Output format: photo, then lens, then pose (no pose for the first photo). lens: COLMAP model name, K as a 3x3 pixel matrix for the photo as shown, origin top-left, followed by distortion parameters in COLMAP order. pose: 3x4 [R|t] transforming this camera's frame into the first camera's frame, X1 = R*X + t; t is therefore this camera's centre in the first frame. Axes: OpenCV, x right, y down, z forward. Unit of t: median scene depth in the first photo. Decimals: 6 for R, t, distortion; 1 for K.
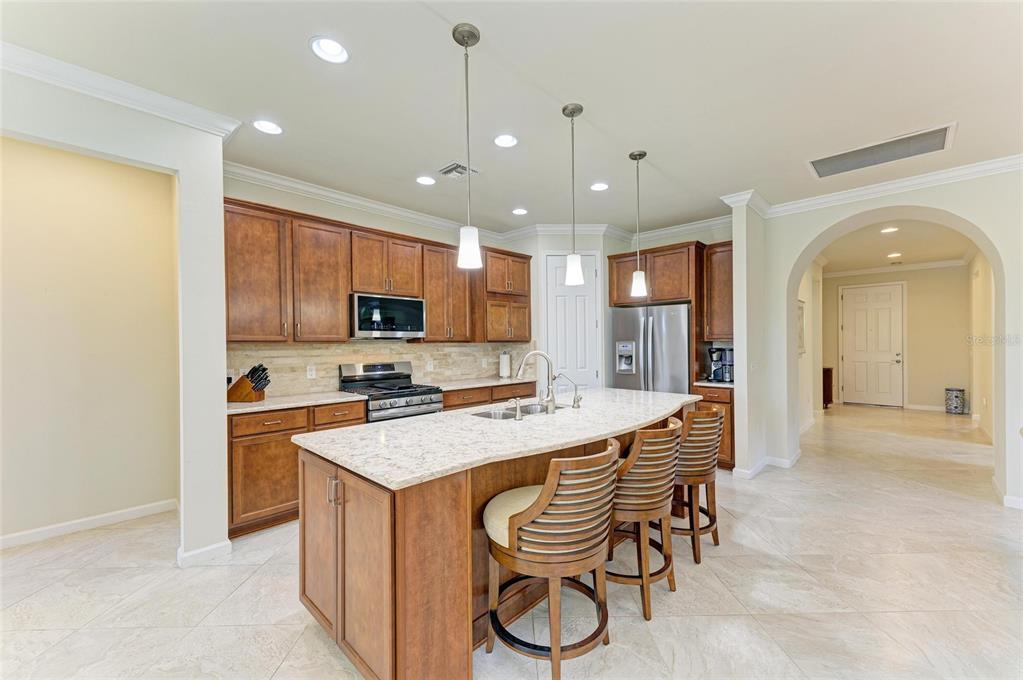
lens RADIAL K [[403.9, 0, 520.8], [0, 403.9, 347.3], [0, 0, 1]] dist [0.017760, -0.005490]
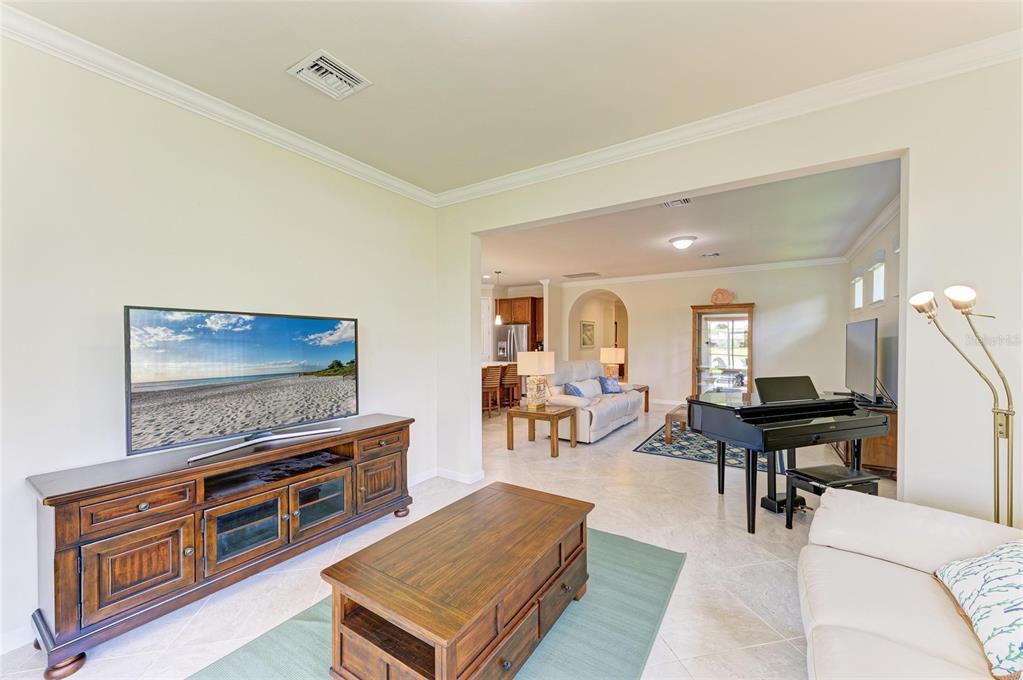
lens RADIAL K [[403.9, 0, 520.8], [0, 403.9, 347.3], [0, 0, 1]] dist [0.017760, -0.005490]
pose [[0.979319, 0.003264, 0.202297, -0.081506], [-0.003494, 0.999994, 0.000779, 0.018220], [-0.202293, -0.001469, 0.979324, -1.277726]]
